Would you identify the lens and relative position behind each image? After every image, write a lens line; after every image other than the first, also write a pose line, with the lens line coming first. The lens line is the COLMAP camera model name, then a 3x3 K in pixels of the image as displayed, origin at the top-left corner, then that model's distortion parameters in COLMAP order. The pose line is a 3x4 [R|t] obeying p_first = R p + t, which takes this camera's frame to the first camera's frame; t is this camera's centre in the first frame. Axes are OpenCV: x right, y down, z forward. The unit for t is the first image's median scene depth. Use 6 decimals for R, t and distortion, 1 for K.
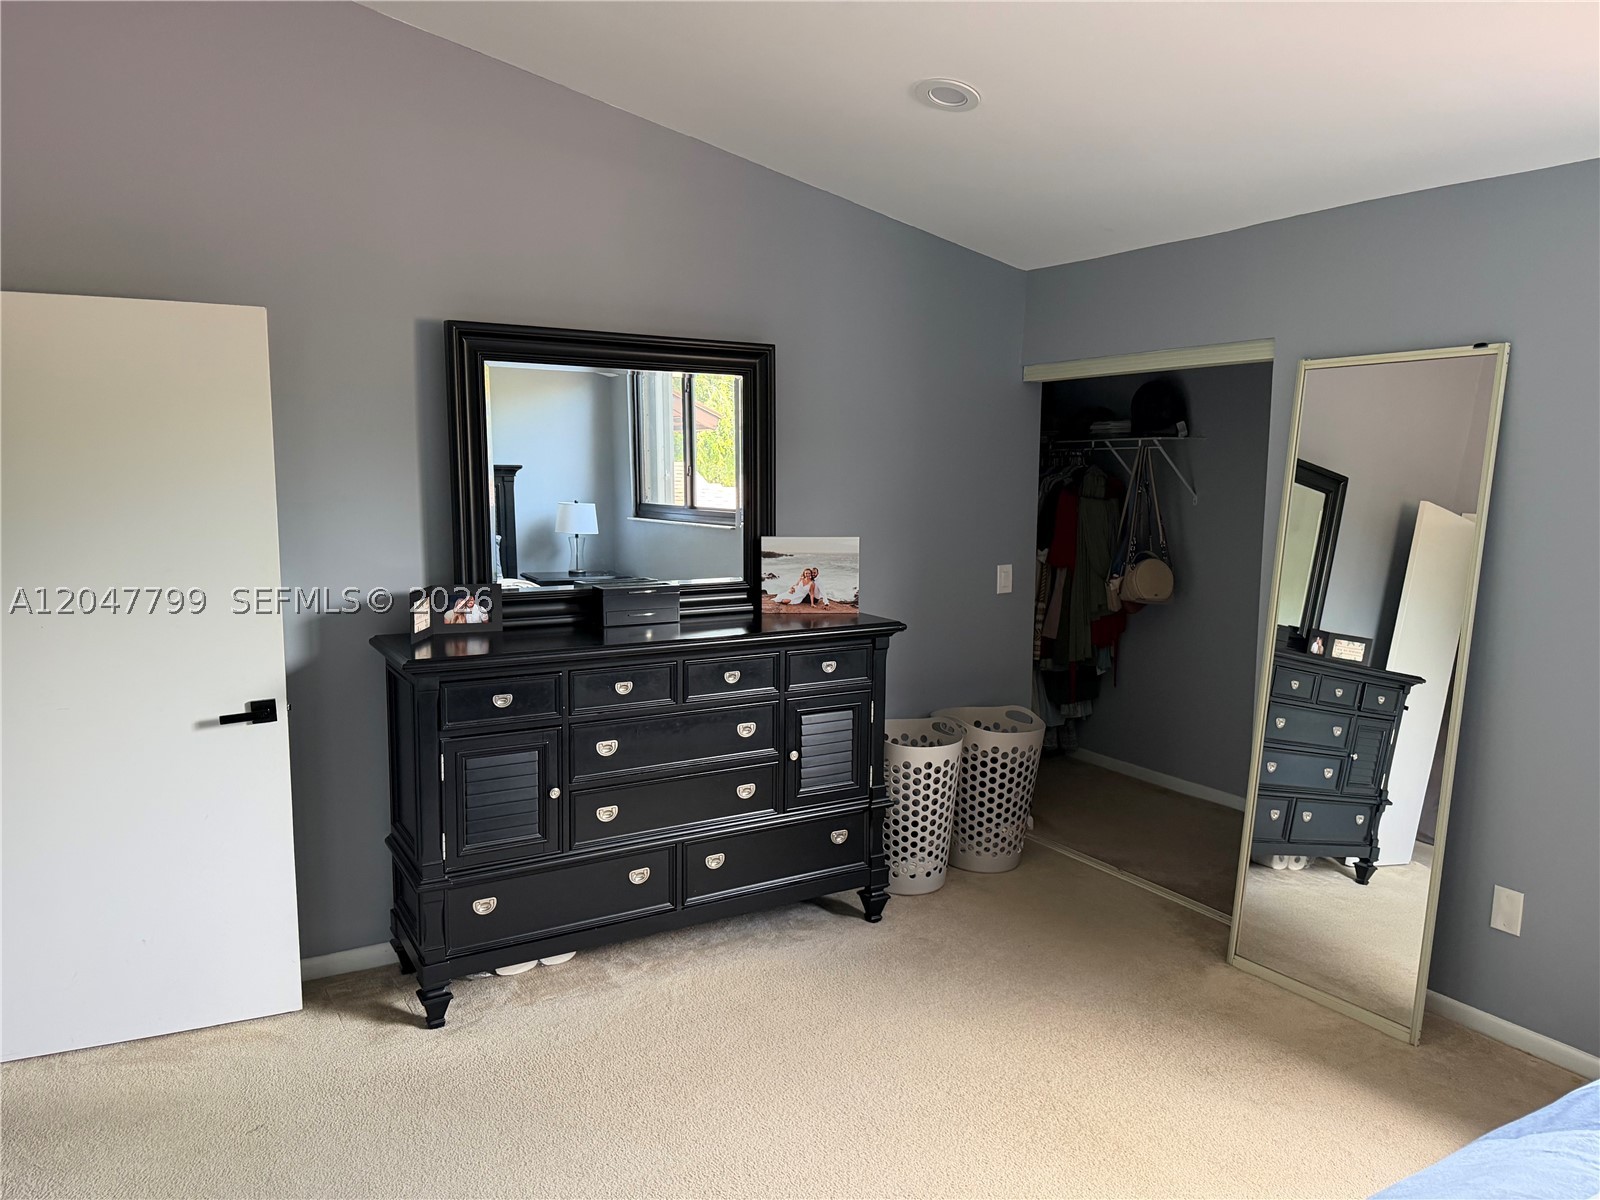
lens RADIAL K [[1131.9, 0, 799.5], [0, 1131.9, 602.1], [0, 0, 1]] dist [-0.046788, 0.003089]
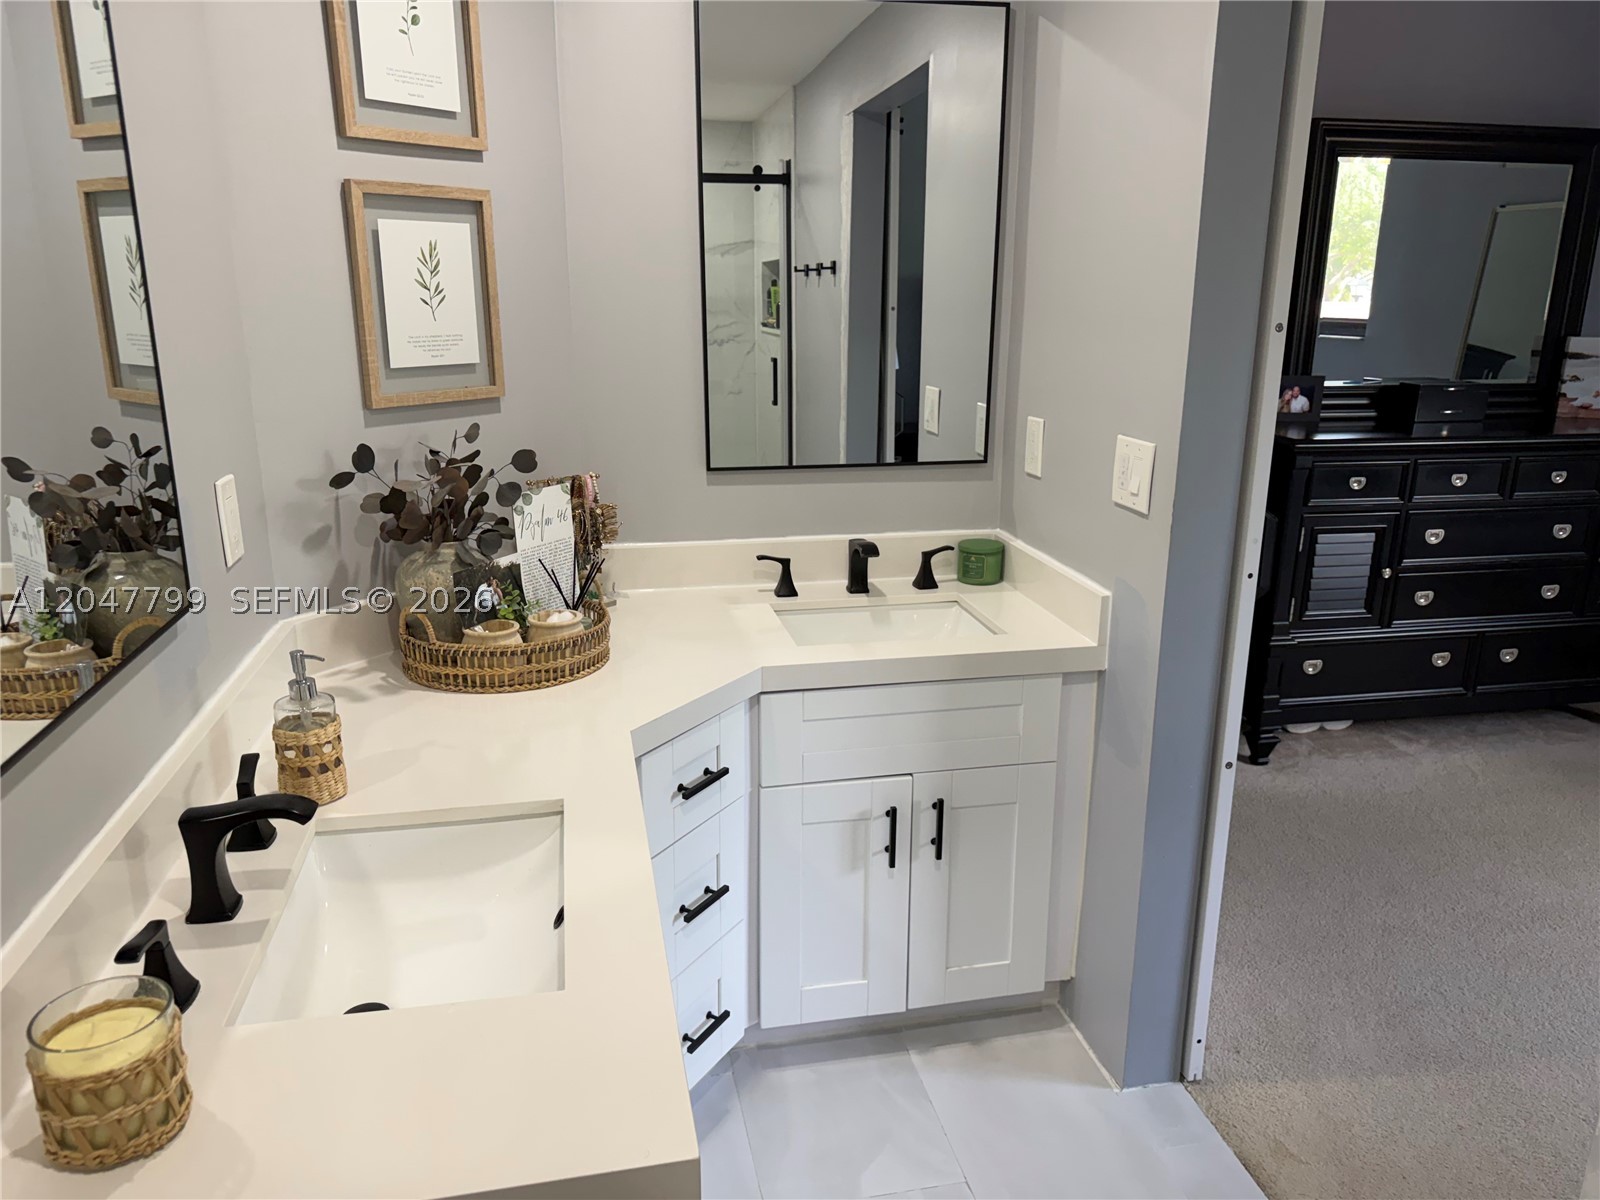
lens RADIAL K [[1131.9, 0, 799.0], [0, 1131.9, 596.0], [0, 0, 1]] dist [-0.046788, 0.003089]
pose [[0.913719, 0.101783, -0.393392, -0.250467], [-0.033169, 0.983572, 0.177441, 0.015322], [0.404990, -0.149083, 0.902085, -0.163065]]
